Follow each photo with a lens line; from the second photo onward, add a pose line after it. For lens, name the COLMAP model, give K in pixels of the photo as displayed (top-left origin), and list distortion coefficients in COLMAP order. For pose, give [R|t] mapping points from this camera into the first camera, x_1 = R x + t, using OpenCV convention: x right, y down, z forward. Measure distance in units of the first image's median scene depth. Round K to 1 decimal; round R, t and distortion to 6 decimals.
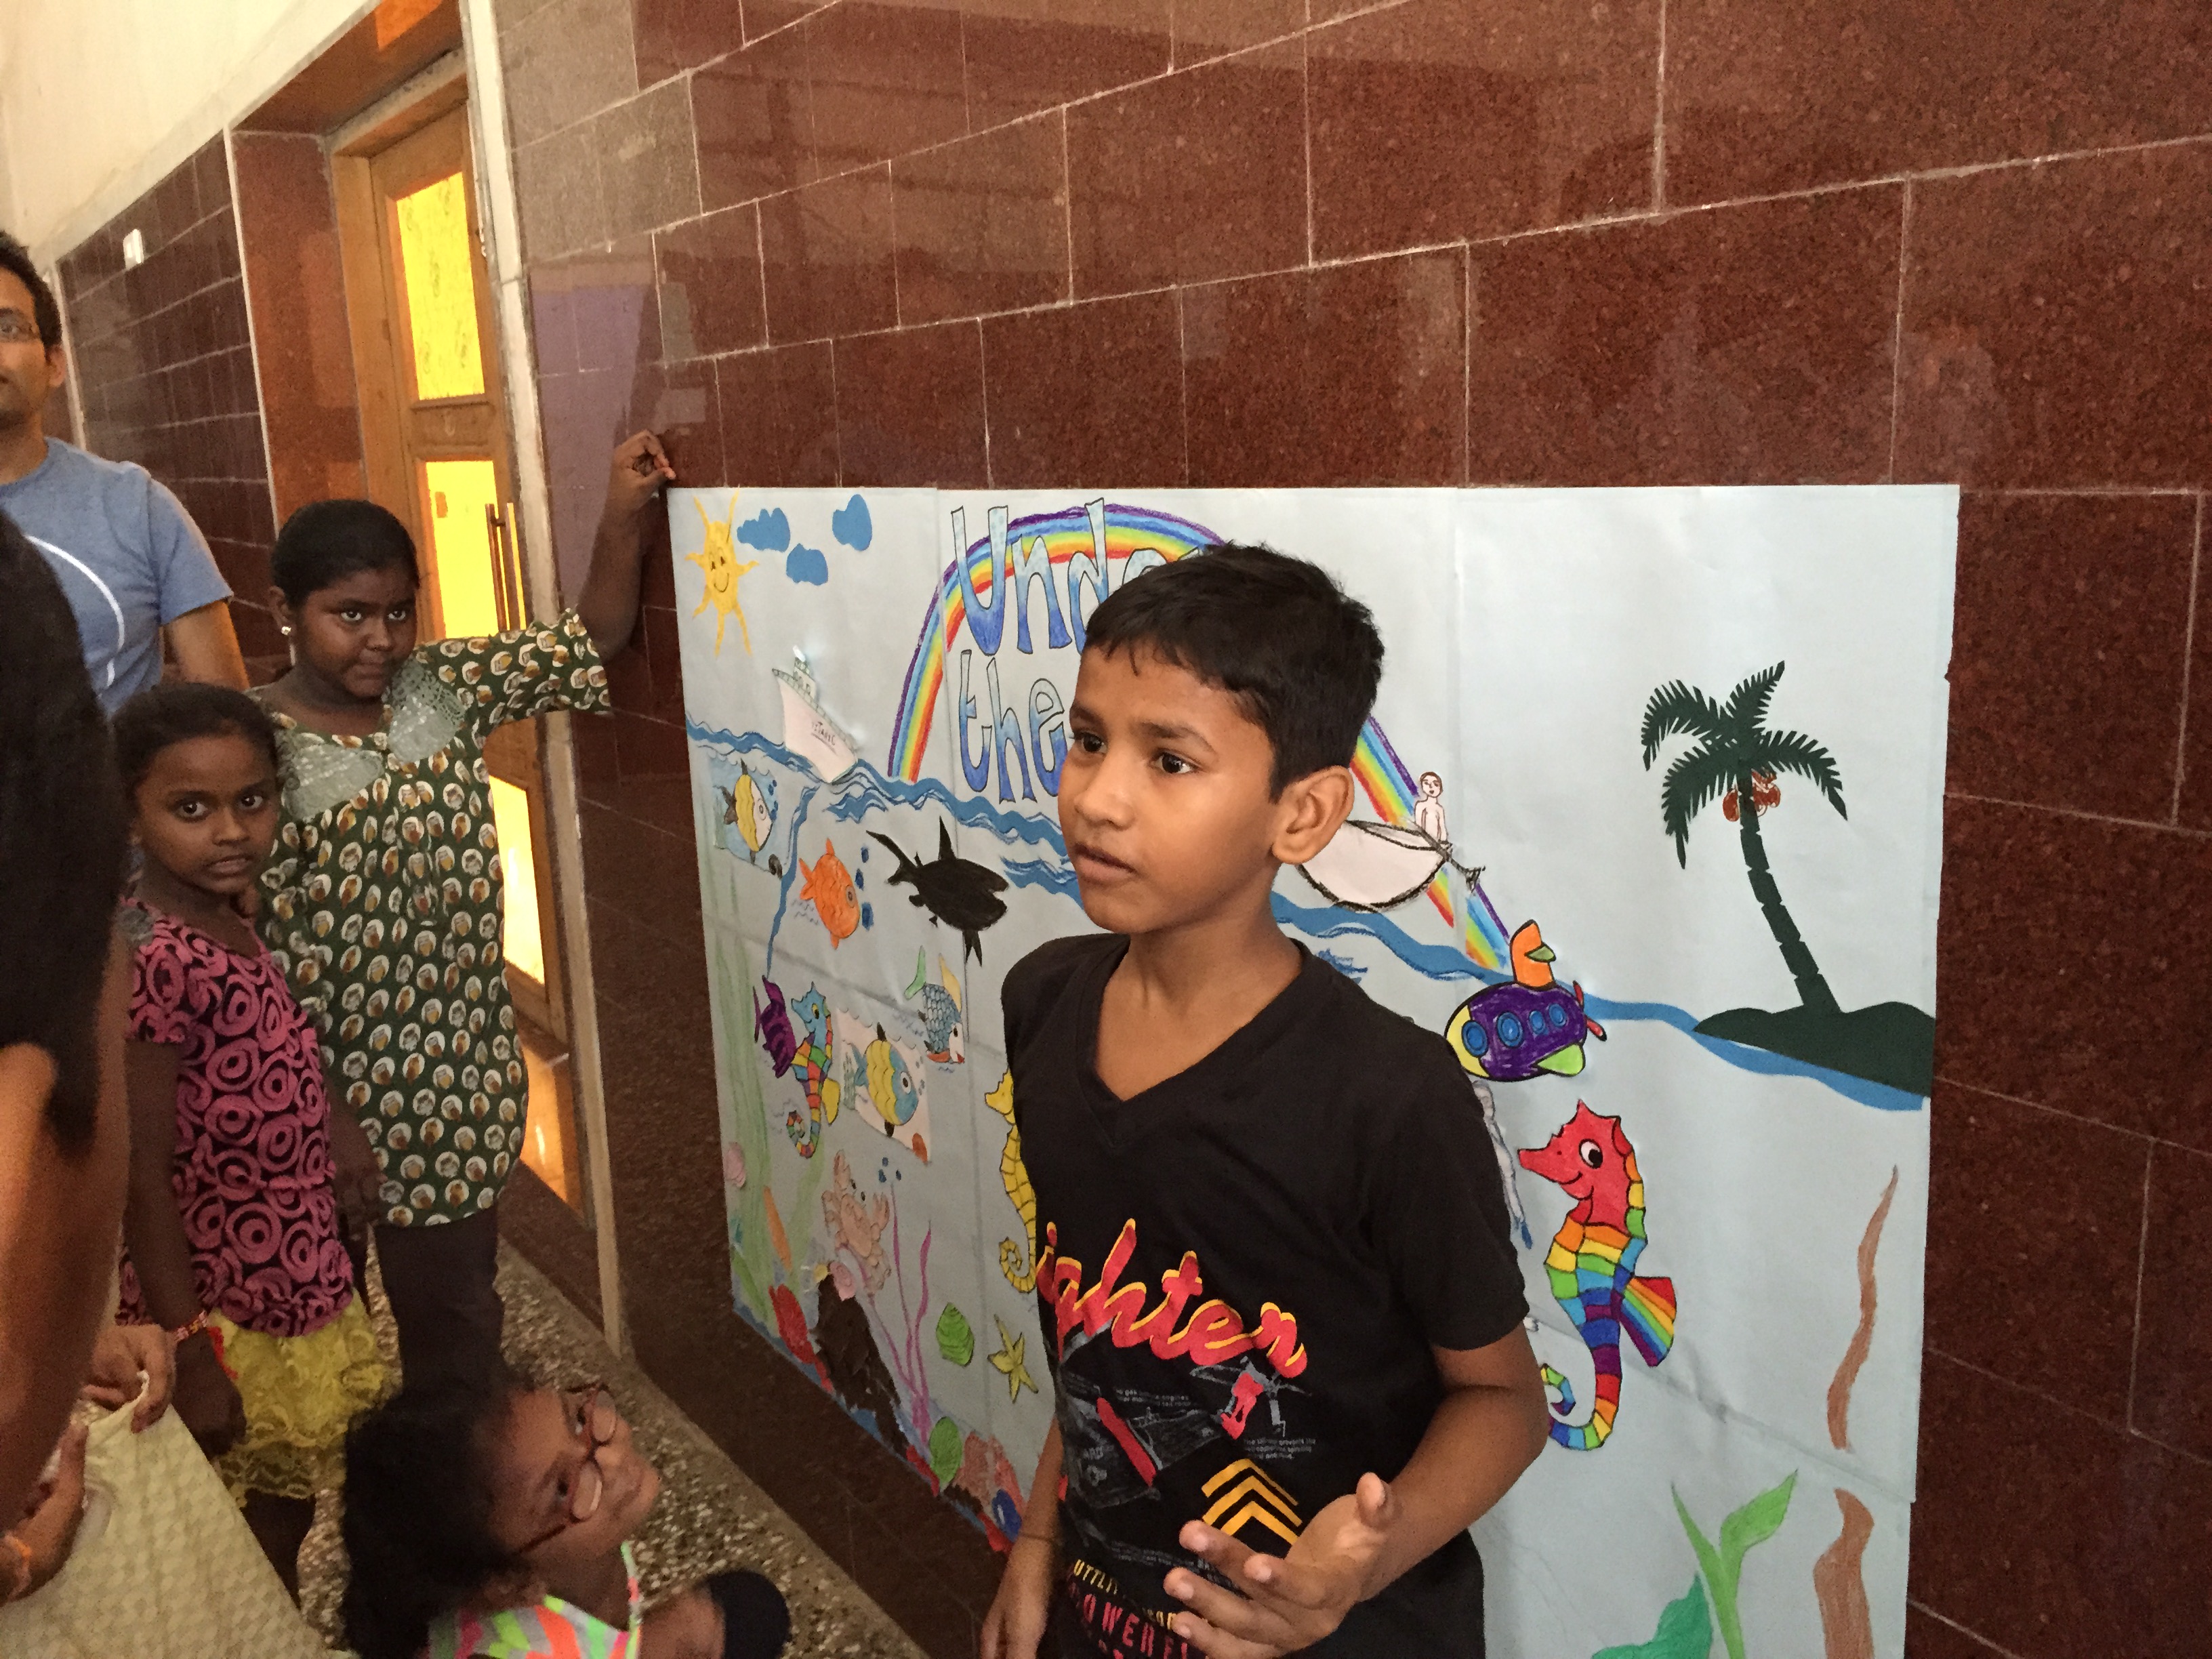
lens RADIAL K [[1897.1, 0, 1106.0], [0, 1897.1, 829.5], [0, 0, 1]] dist [0.083162, -0.115666]
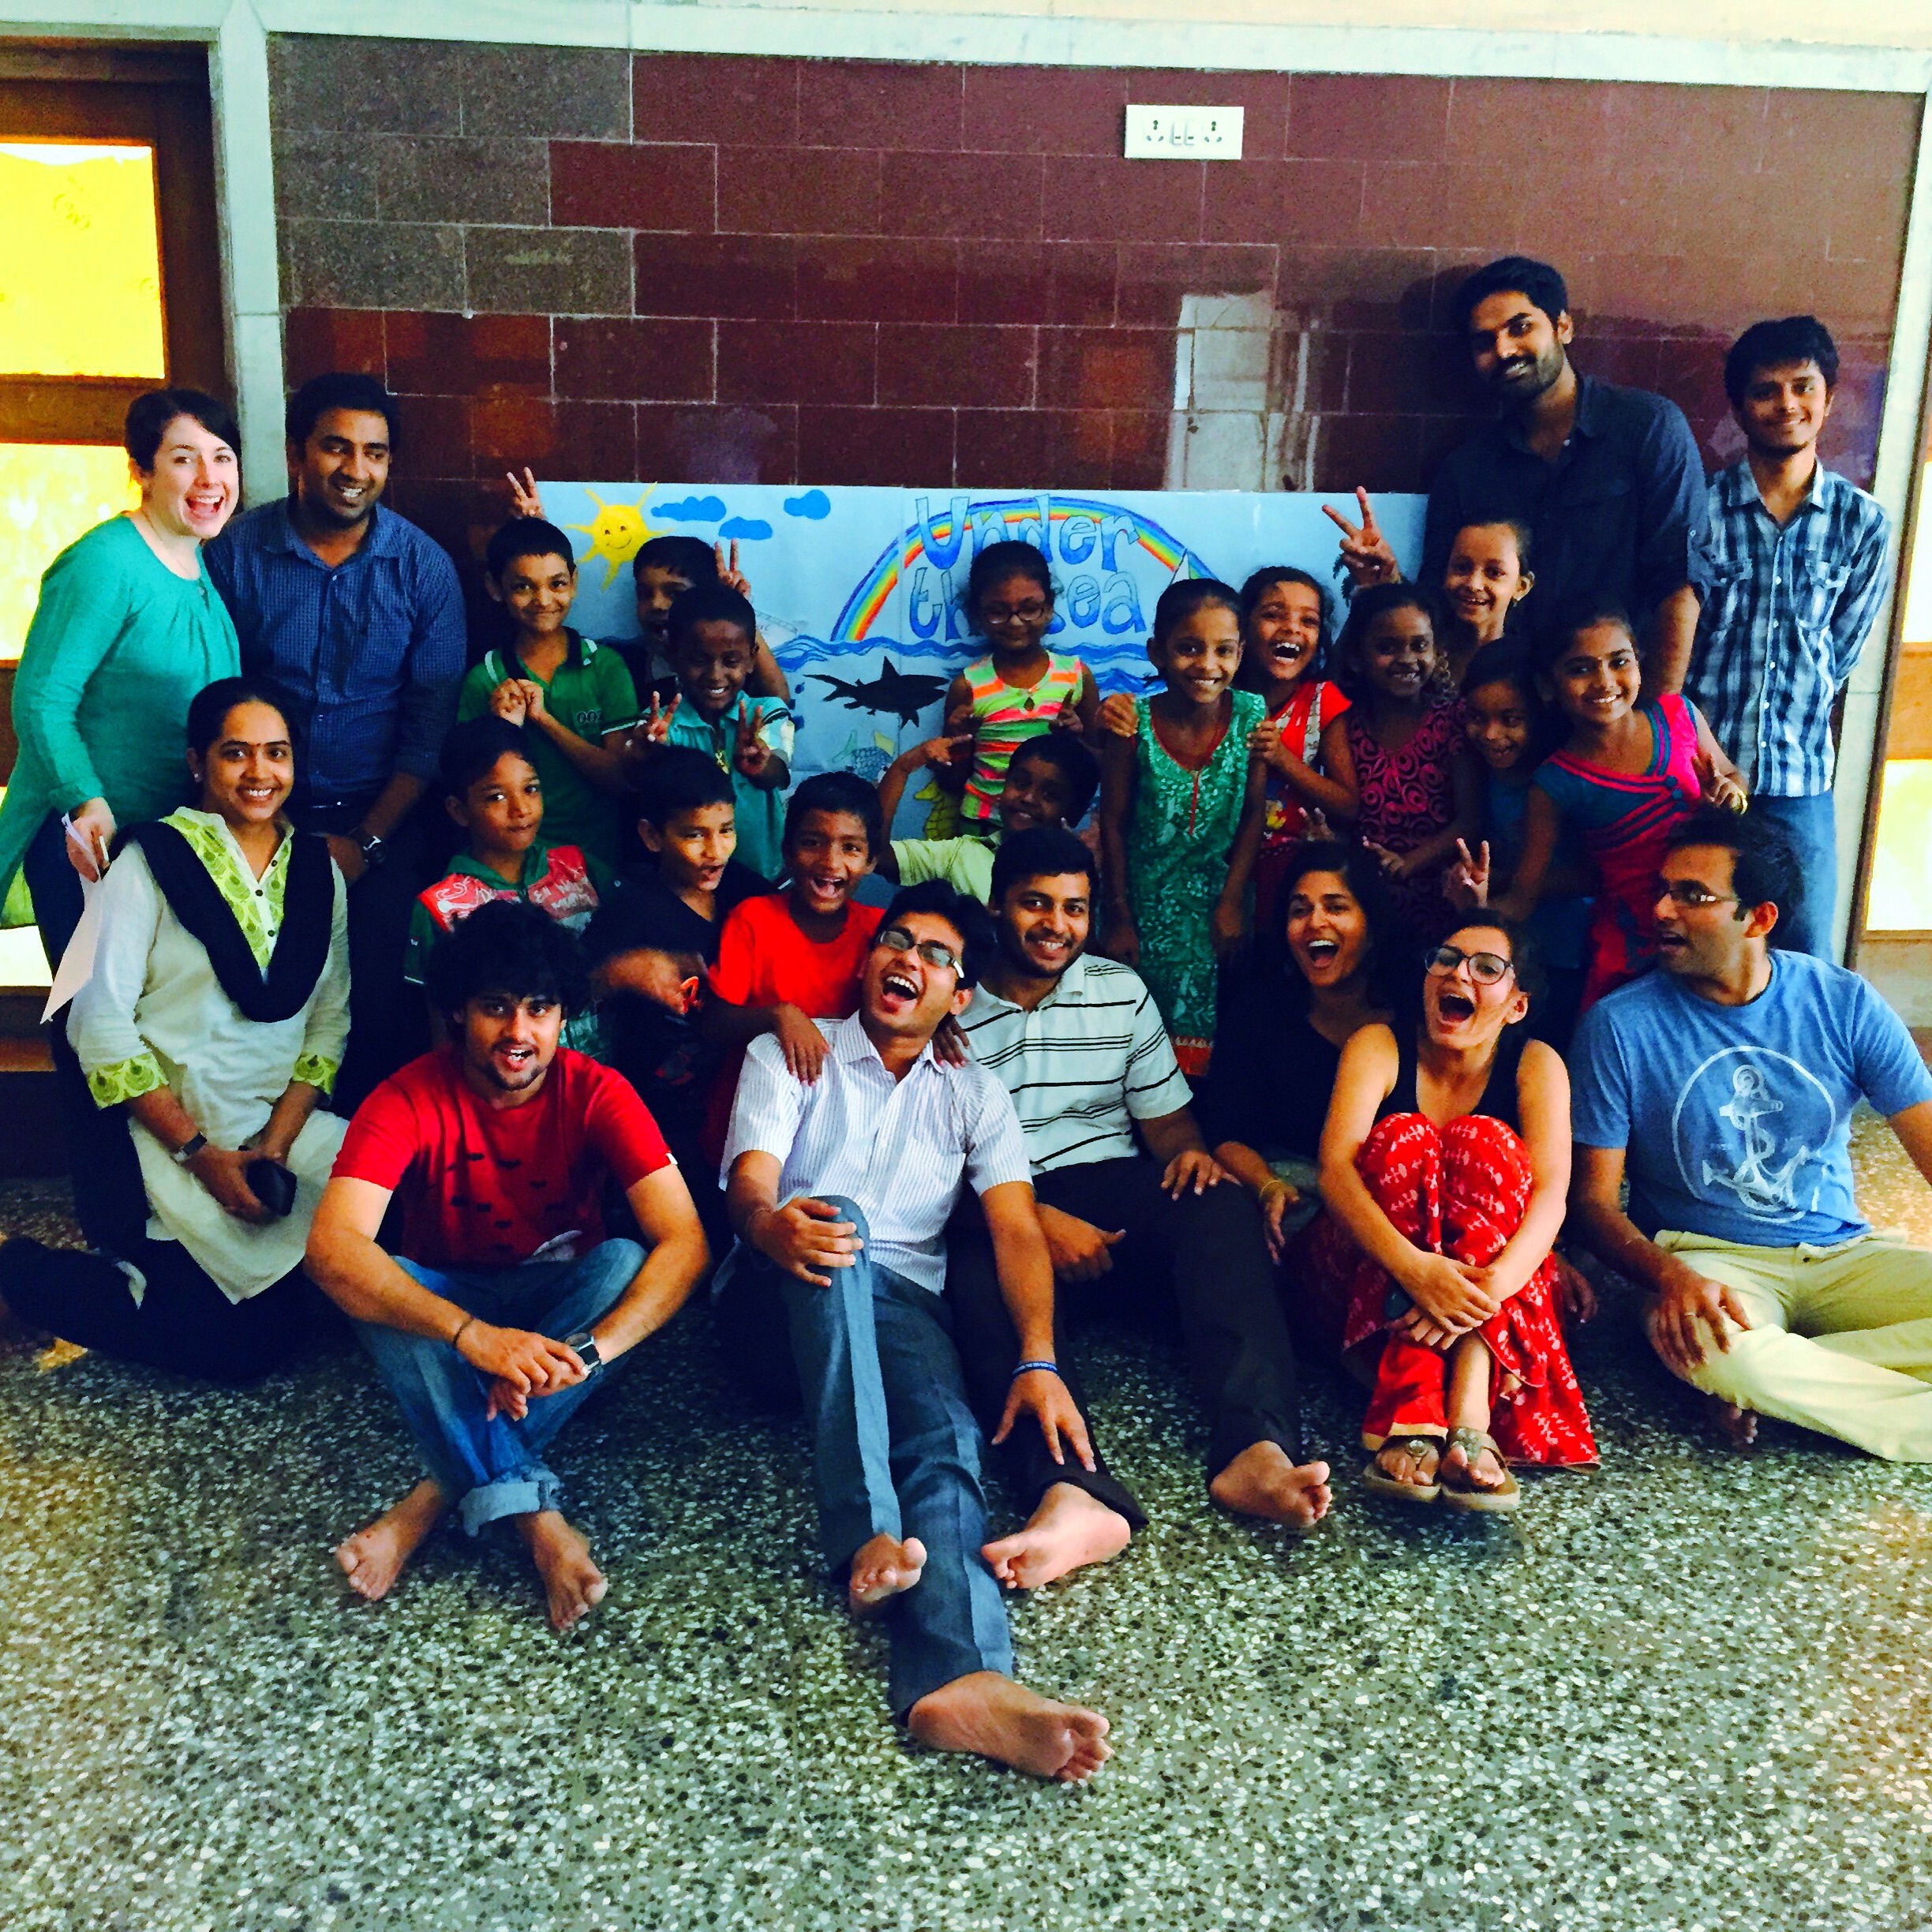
lens RADIAL K [[2196.7, 0, 934.5], [0, 2196.7, 966.9], [0, 0, 1]] dist [0.075363, -0.005909]
pose [[0.474403, -0.171692, 0.863402, -2.554529], [0.141127, 0.982944, 0.117920, 0.059286], [-0.868922, 0.065908, 0.490542, -0.175694]]
